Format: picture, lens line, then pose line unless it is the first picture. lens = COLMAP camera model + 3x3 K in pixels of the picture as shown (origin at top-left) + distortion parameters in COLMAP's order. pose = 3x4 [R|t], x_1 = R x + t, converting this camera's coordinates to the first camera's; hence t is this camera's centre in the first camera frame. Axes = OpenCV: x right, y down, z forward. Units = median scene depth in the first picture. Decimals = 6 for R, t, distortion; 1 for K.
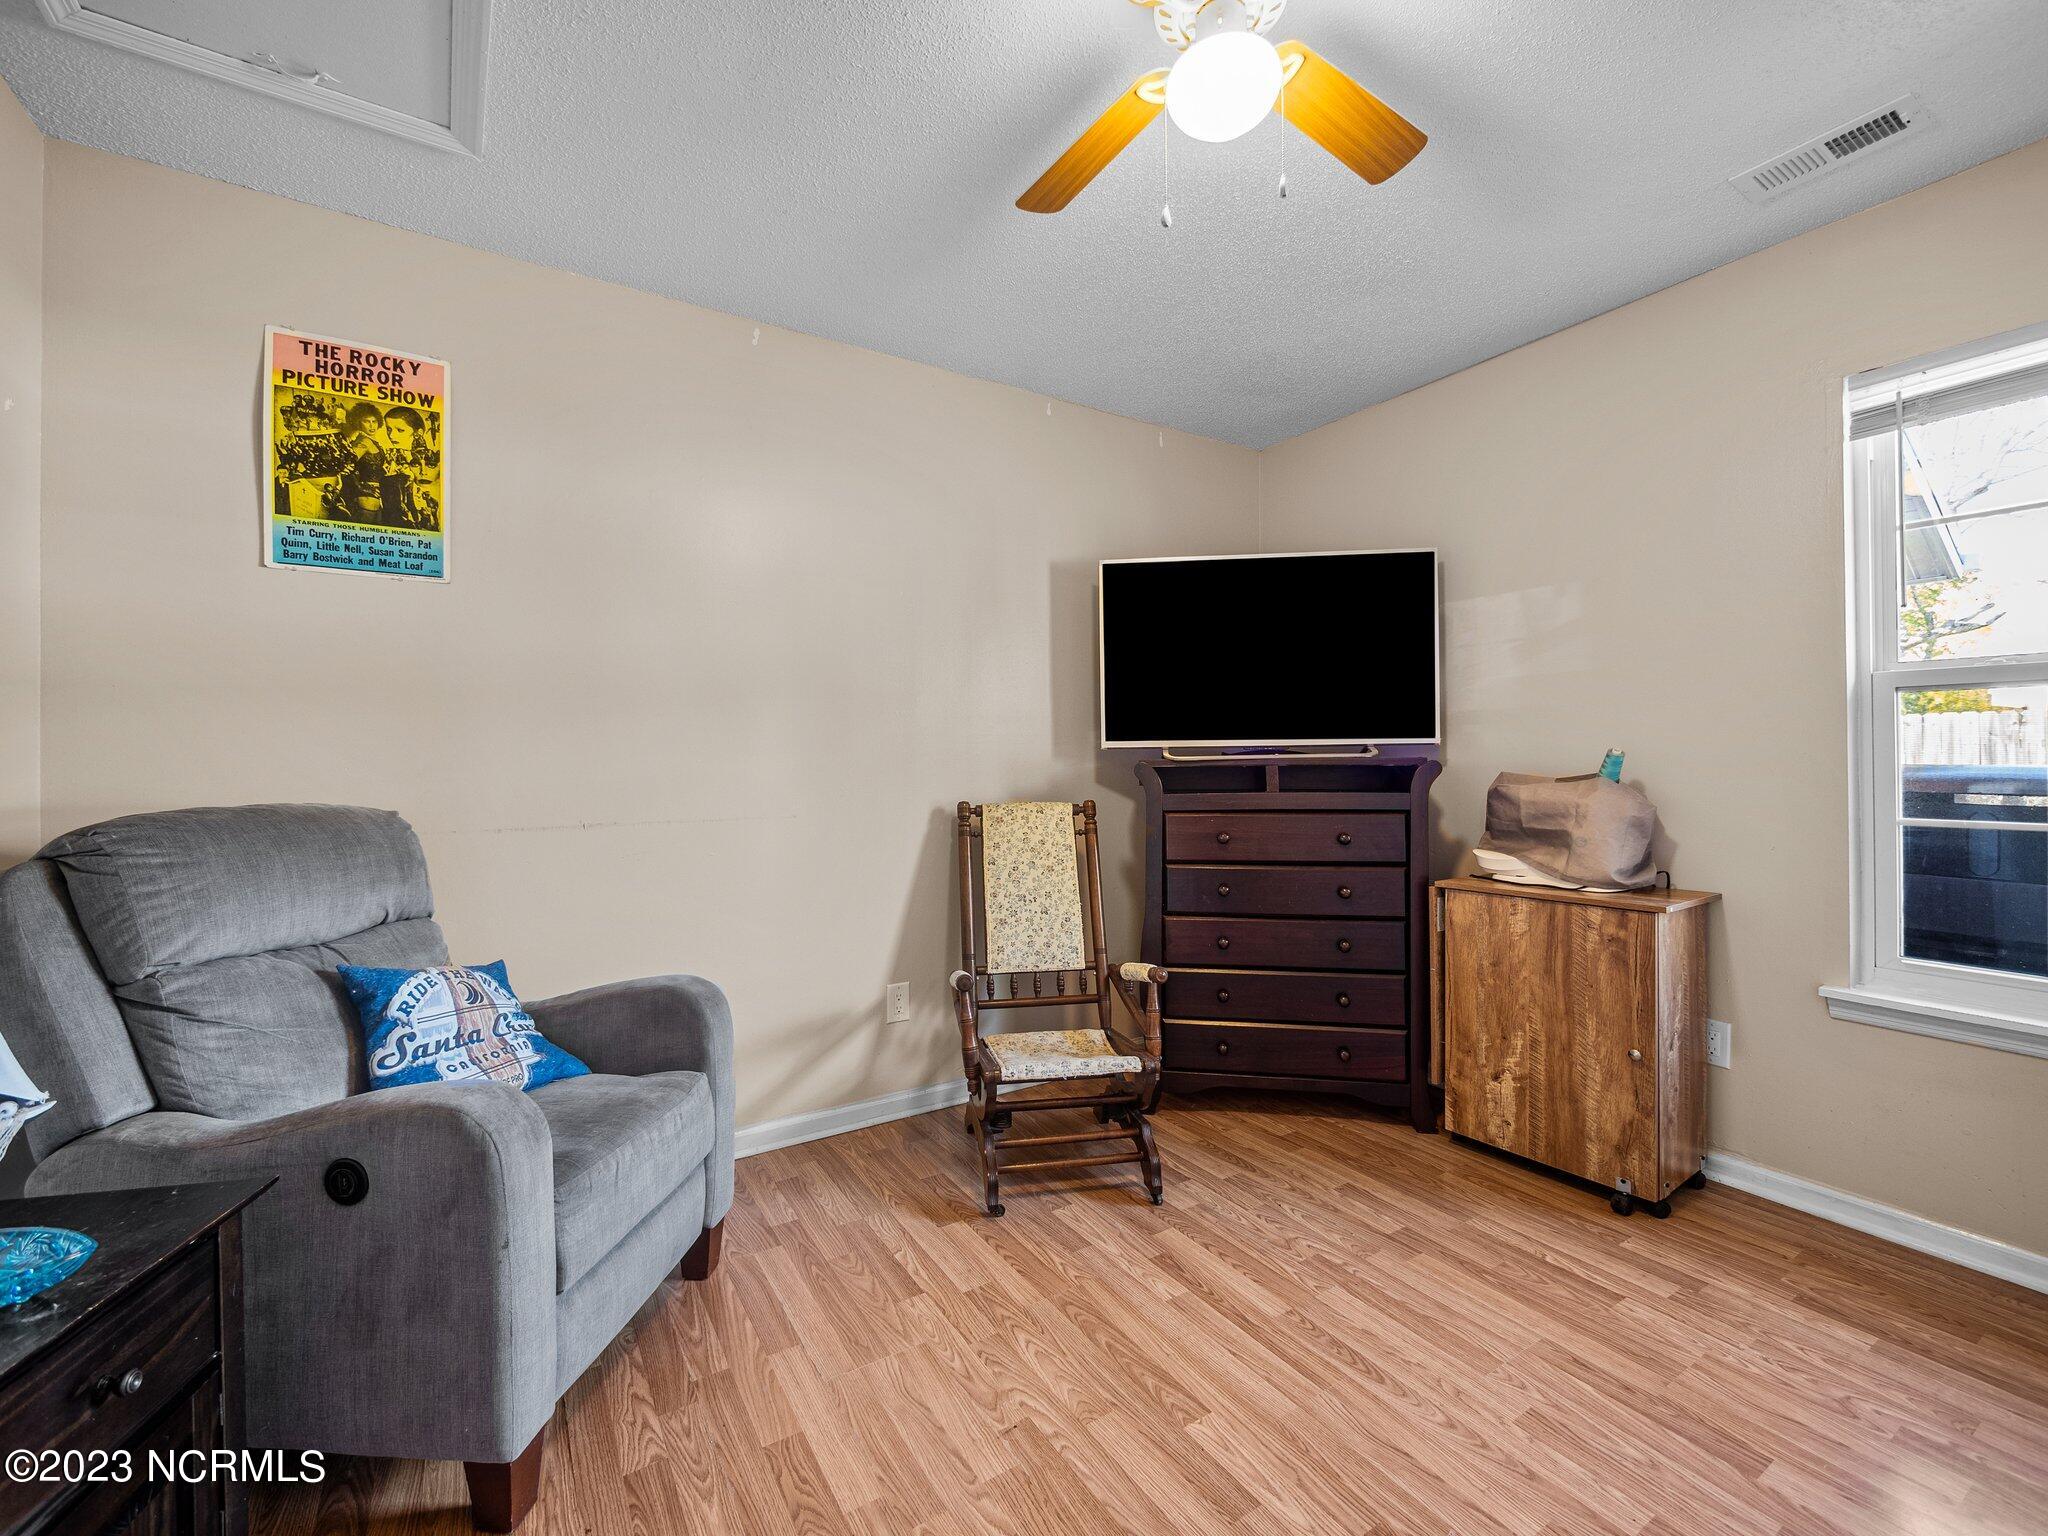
lens RADIAL K [[873.2, 0, 1024.6], [0, 873.2, 759.2], [0, 0, 1]] dist [-0.007412, 0.000957]
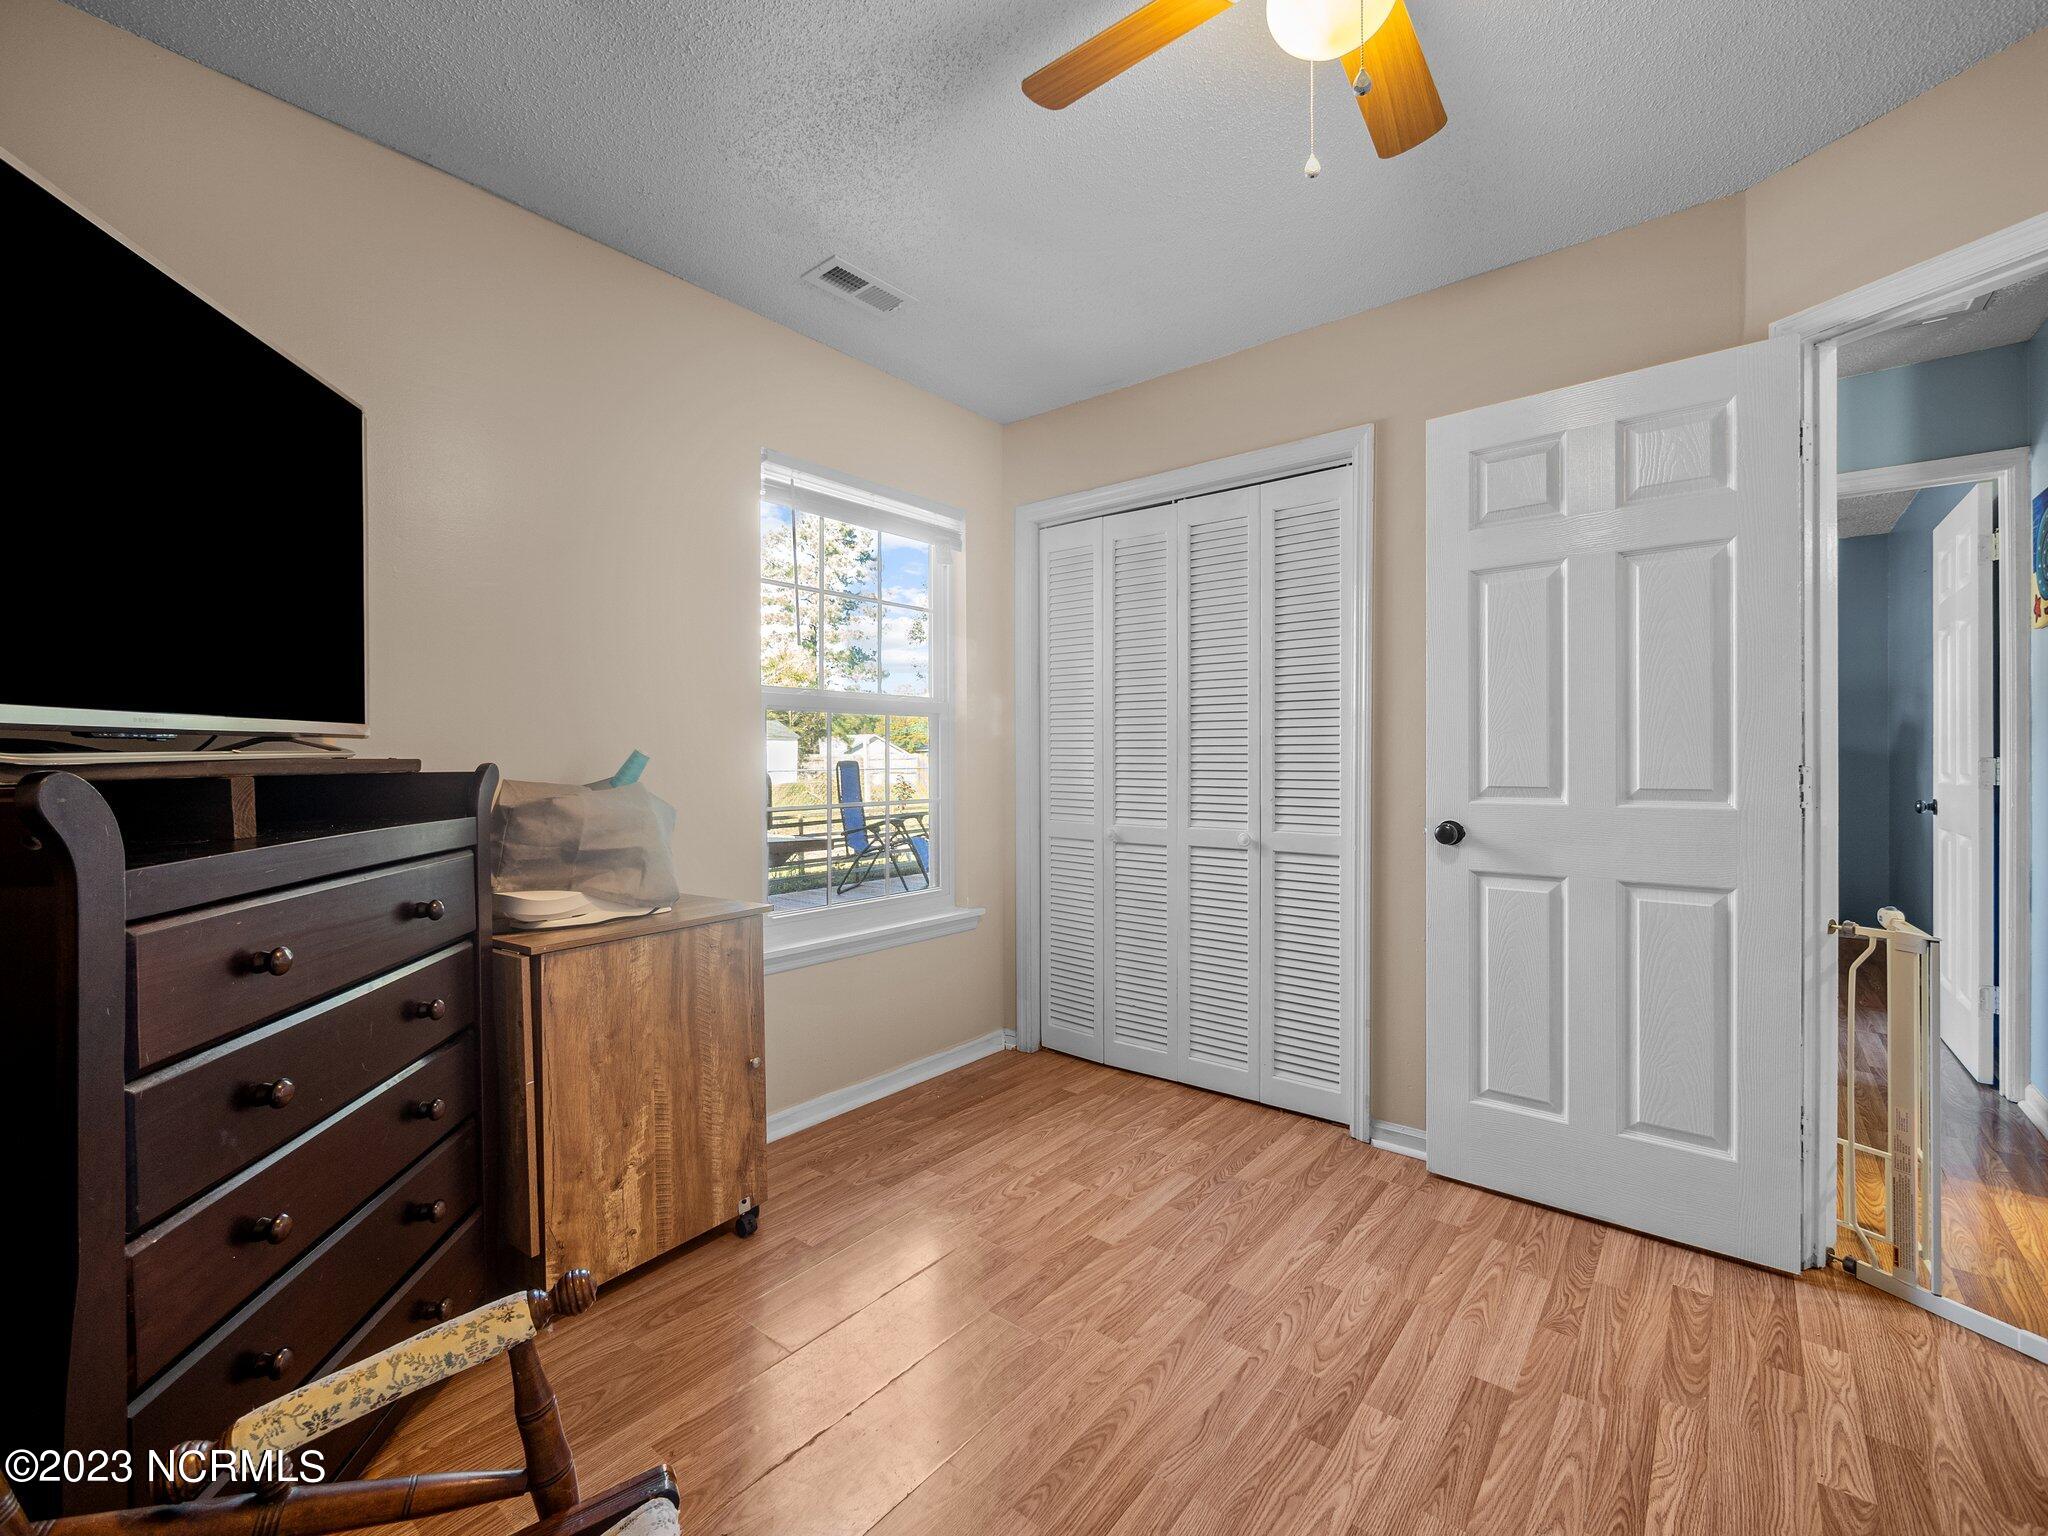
lens RADIAL K [[873.2, 0, 1031.0], [0, 873.2, 760.3], [0, 0, 1]] dist [-0.007412, 0.000957]
pose [[-0.332045, 0.005271, 0.943249, -0.309444], [0.007182, 0.999970, -0.003060, 0.004674], [-0.943236, 0.005758, -0.332072, 0.974672]]
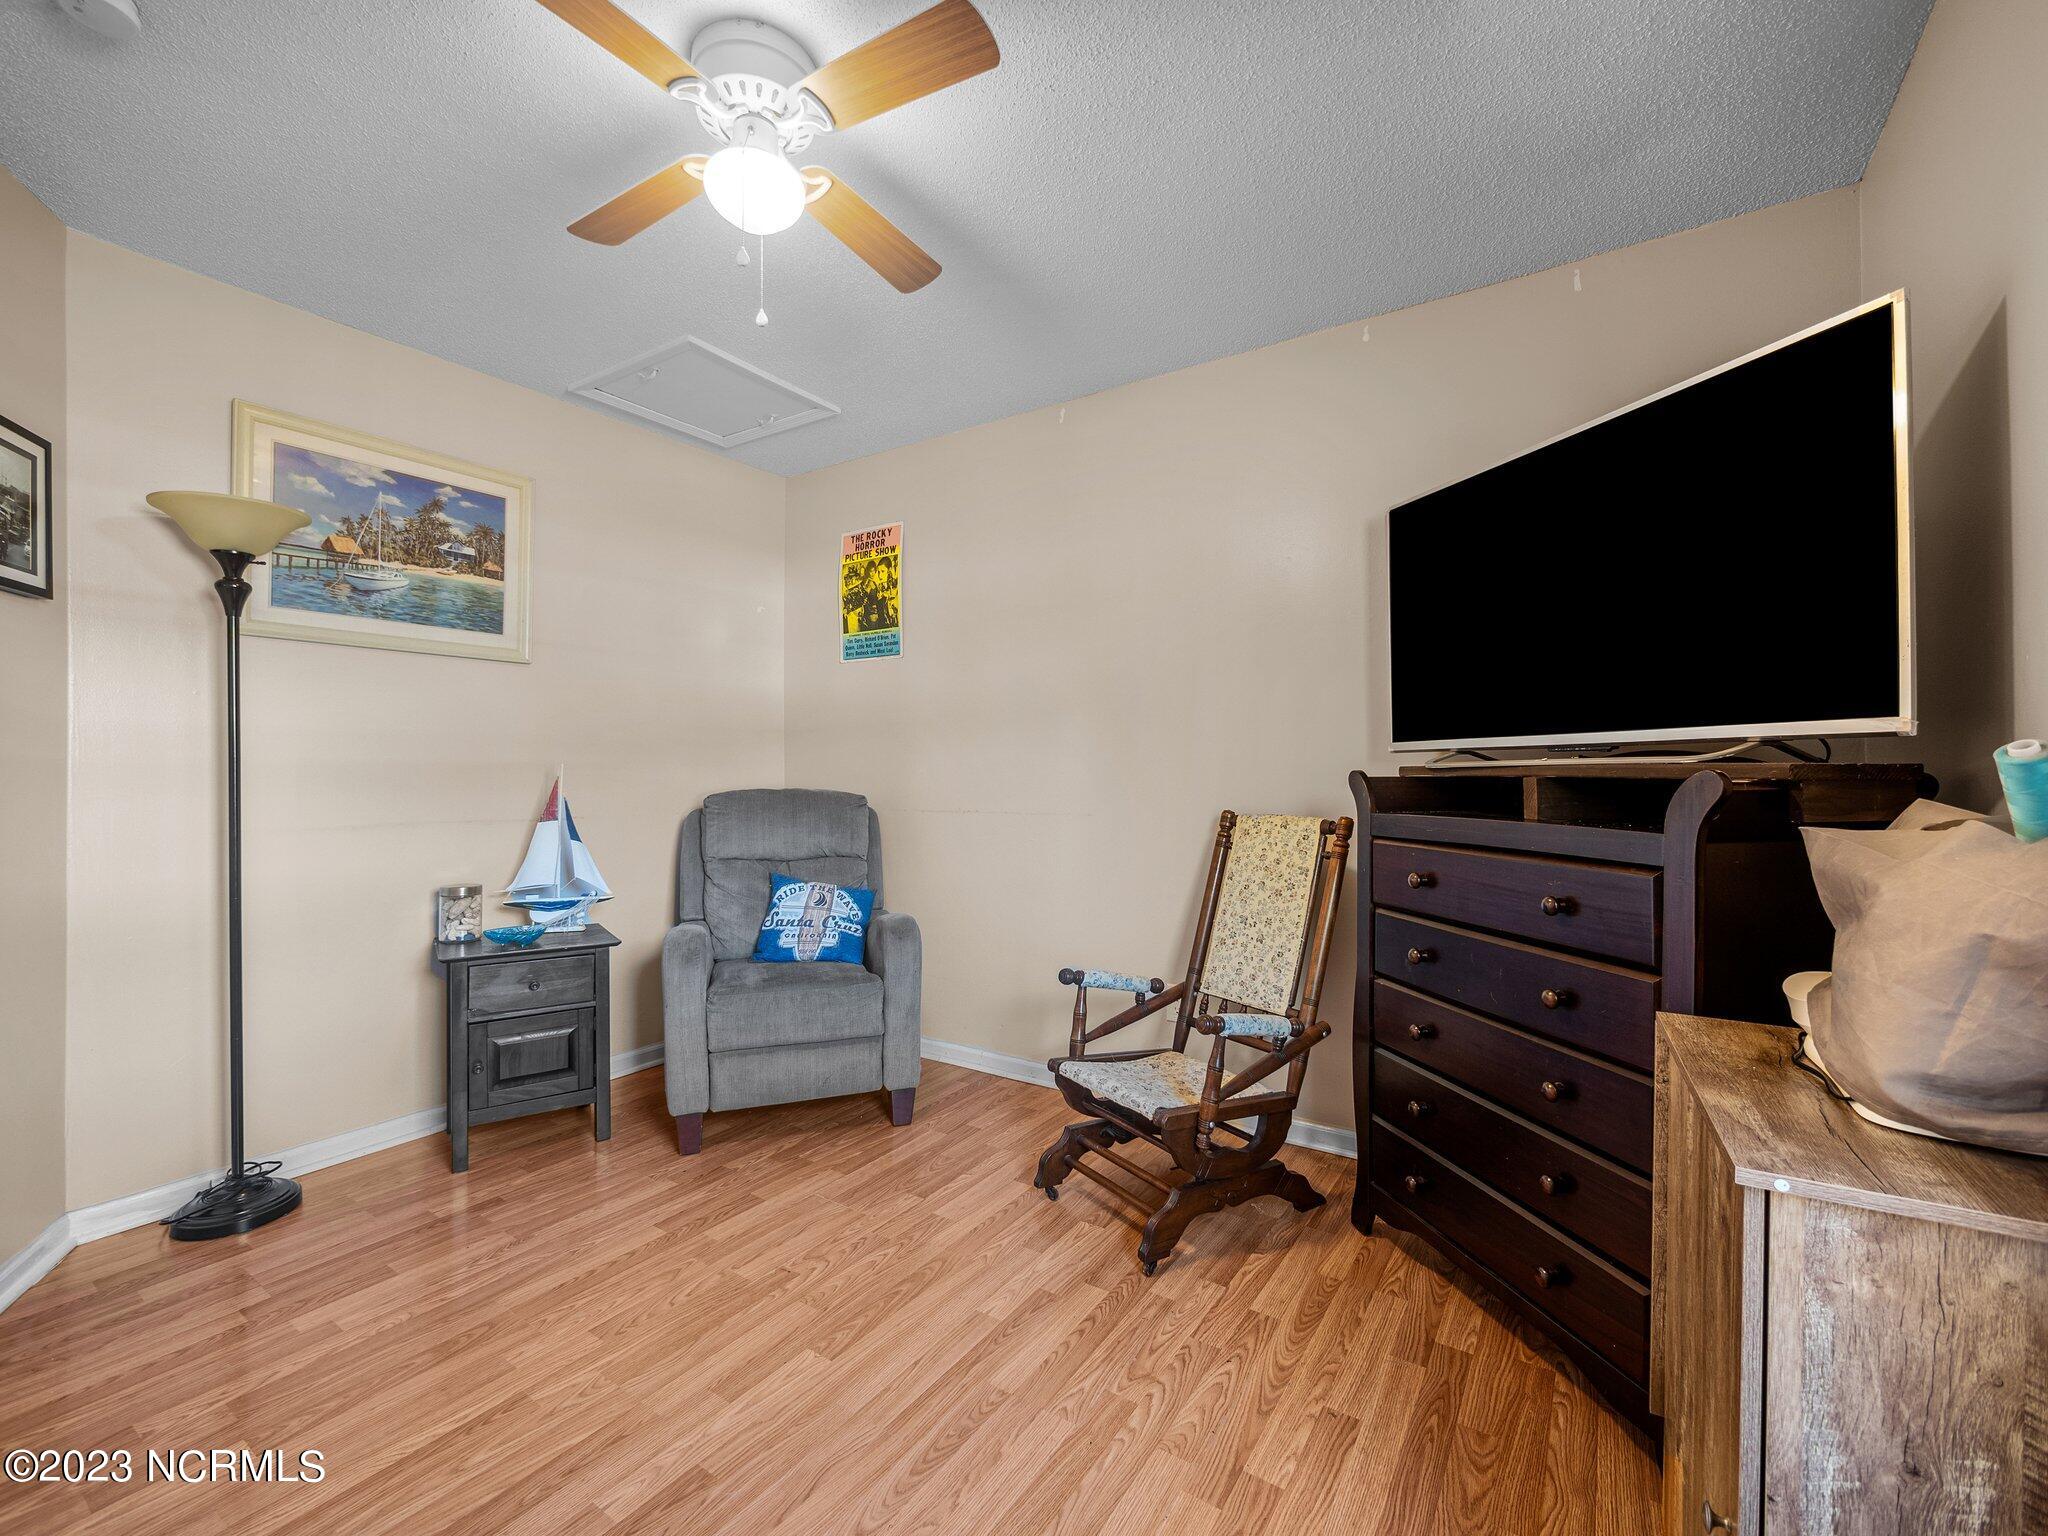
lens RADIAL K [[873.2, 0, 1028.2], [0, 873.2, 770.0], [0, 0, 1]] dist [-0.007412, 0.000957]
pose [[0.402788, 0.006601, -0.915270, 0.886069], [0.000858, 0.999971, 0.007589, -0.003337], [0.915293, -0.003842, 0.402770, 0.529311]]
